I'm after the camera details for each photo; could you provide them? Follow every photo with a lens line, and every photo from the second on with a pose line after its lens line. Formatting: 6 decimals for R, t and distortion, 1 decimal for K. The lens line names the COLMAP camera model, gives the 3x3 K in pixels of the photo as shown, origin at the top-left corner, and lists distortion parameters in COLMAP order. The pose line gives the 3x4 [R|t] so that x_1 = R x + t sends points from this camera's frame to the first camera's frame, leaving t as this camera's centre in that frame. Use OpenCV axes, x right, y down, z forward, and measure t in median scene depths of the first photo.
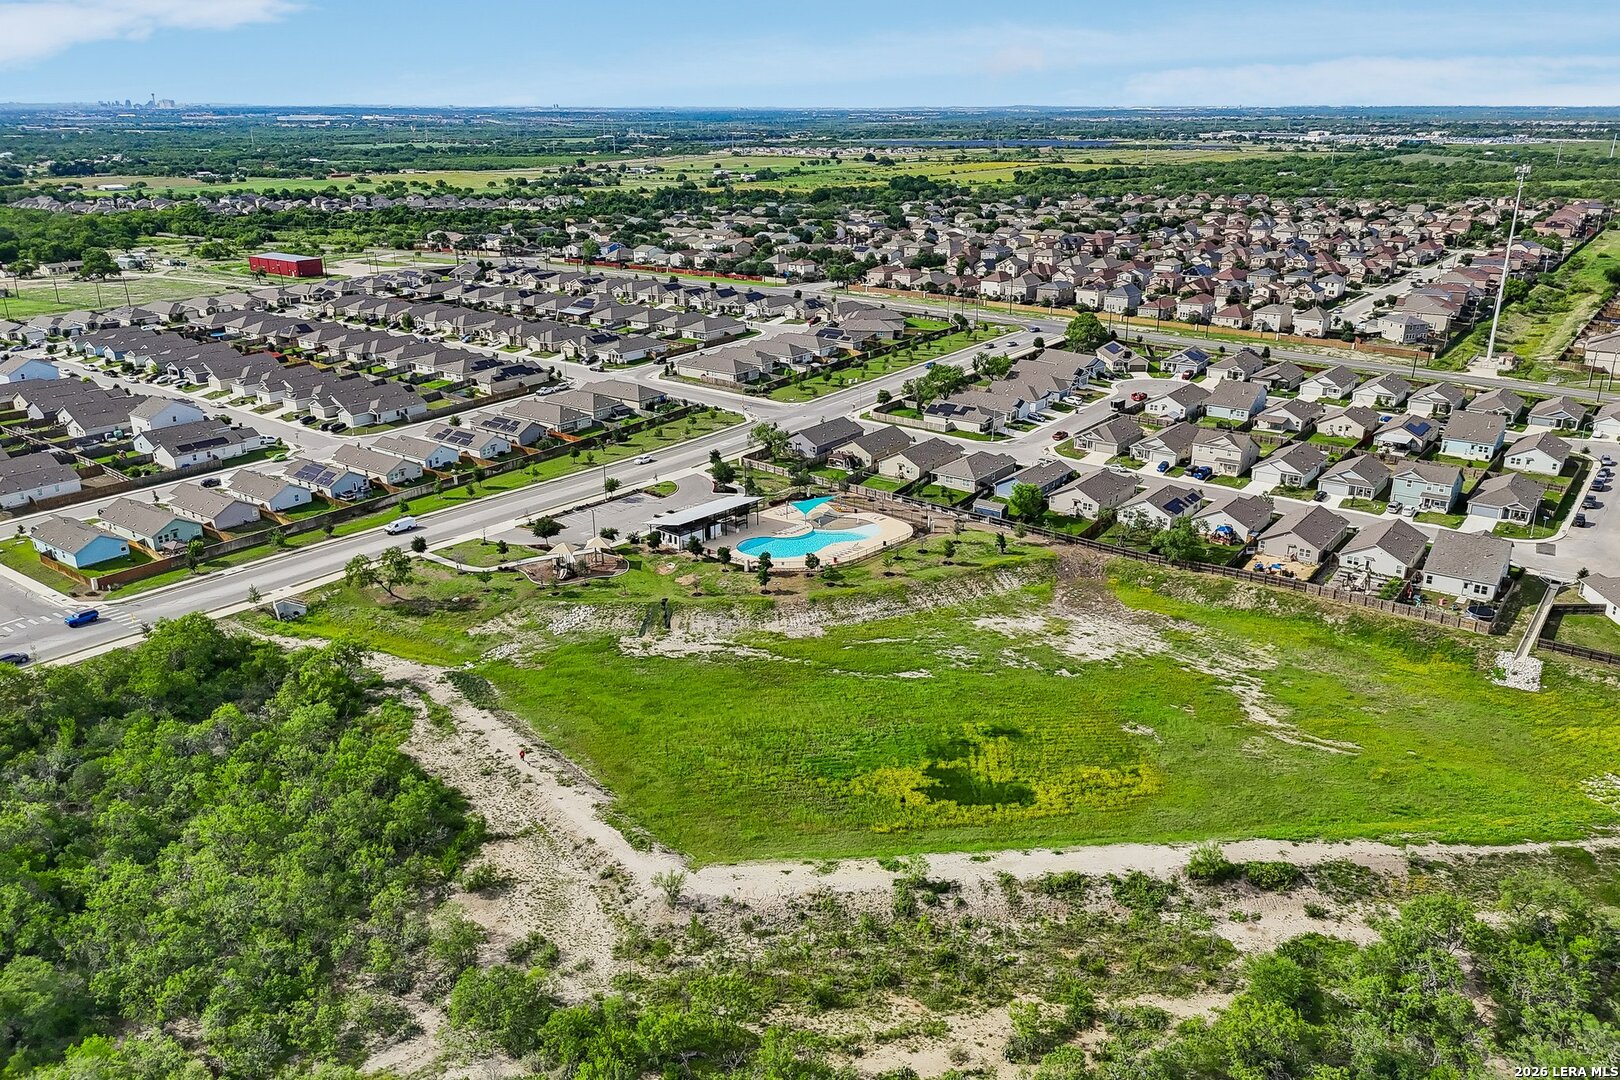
lens RADIAL K [[1197.3, 0, 810.0], [0, 1197.3, 540.0], [0, 0, 1]] dist [0.080495, -0.097182]
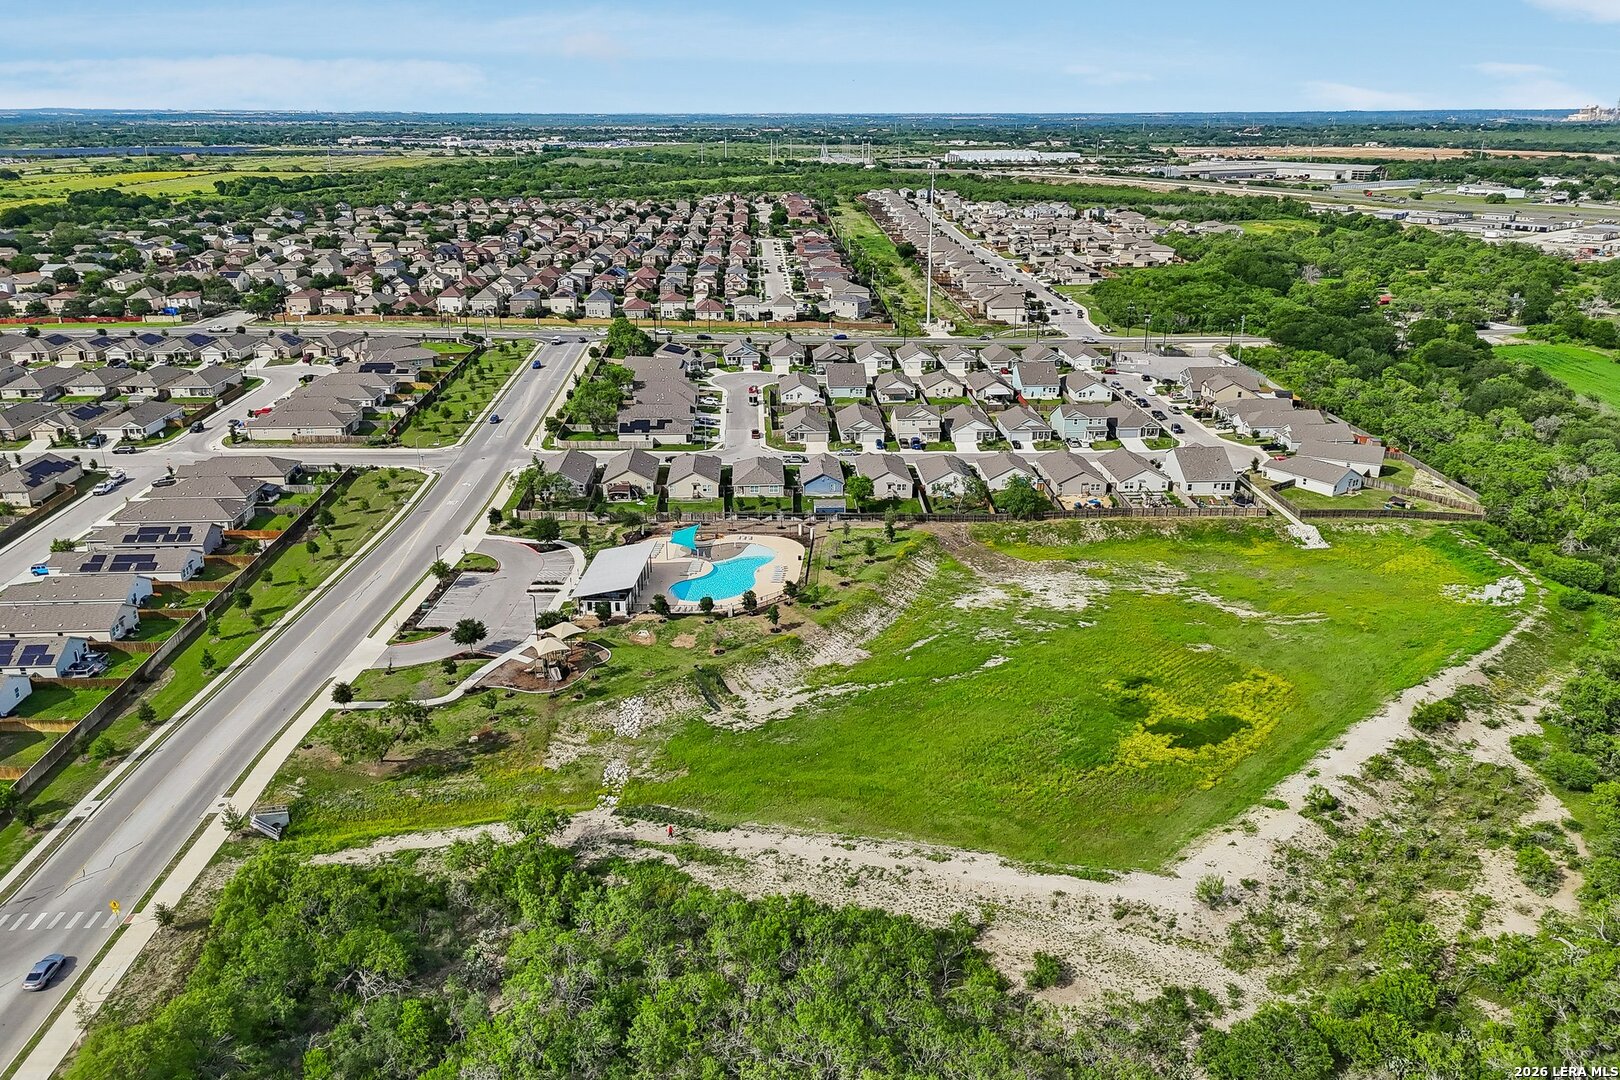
lens RADIAL K [[1197.3, 0, 810.0], [0, 1197.3, 540.0], [0, 0, 1]] dist [0.080495, -0.097182]
pose [[0.777949, -0.210056, 0.592175, -0.478925], [0.212485, 0.974887, 0.066666, -0.070847], [-0.591308, 0.073966, 0.803047, 0.194741]]
